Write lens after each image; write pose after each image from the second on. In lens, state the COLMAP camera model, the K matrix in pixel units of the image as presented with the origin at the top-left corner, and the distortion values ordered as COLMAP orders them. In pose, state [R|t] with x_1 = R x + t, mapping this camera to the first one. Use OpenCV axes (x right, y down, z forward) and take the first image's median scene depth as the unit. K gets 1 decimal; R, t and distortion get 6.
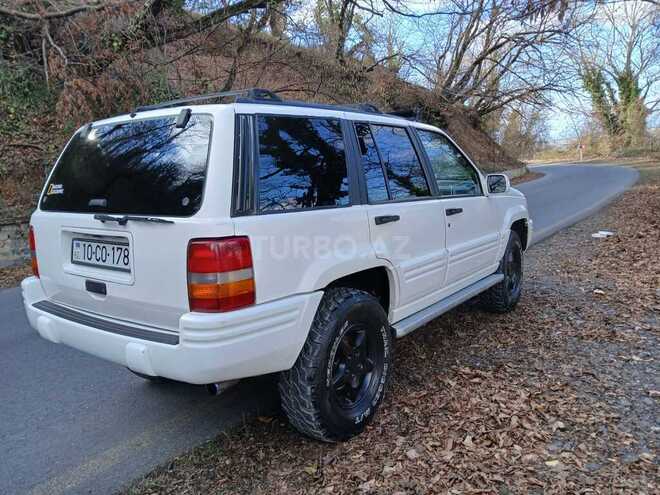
lens RADIAL K [[519.3, 0, 327.5], [0, 519.3, 246.2], [0, 0, 1]] dist [0.034961, -0.080909]
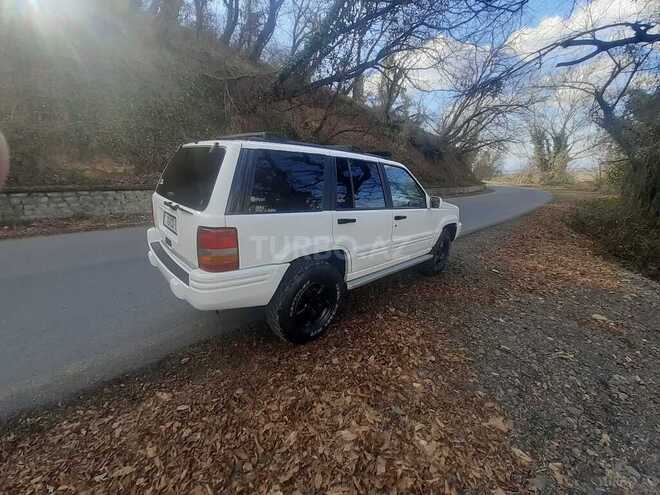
lens RADIAL K [[260.4, 0, 330.0], [0, 260.4, 247.5], [0, 0, 1]] dist [0.002197, -0.000222]
pose [[0.980233, 0.140563, -0.139231, 0.182485], [-0.120446, 0.982267, 0.143683, -0.078881], [0.156958, -0.124073, 0.979781, 0.171430]]
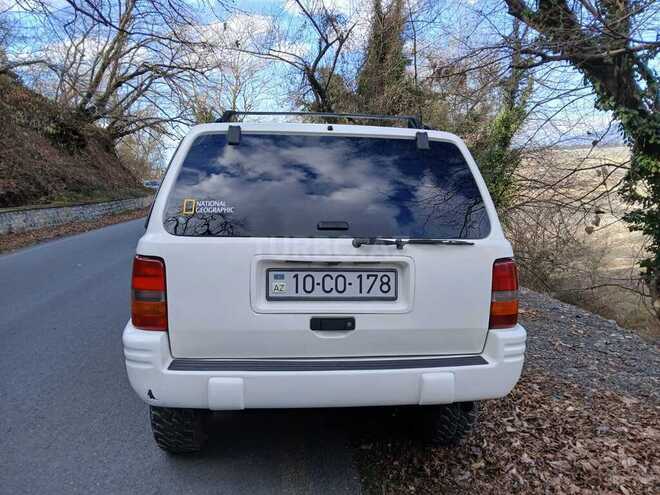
lens RADIAL K [[519.3, 0, 327.5], [0, 519.3, 246.2], [0, 0, 1]] dist [0.034961, -0.080909]
pose [[0.740996, -0.022173, 0.671144, -0.840700], [0.055112, 0.998091, -0.027872, -0.020225], [-0.669245, 0.057641, 0.740803, 0.304267]]
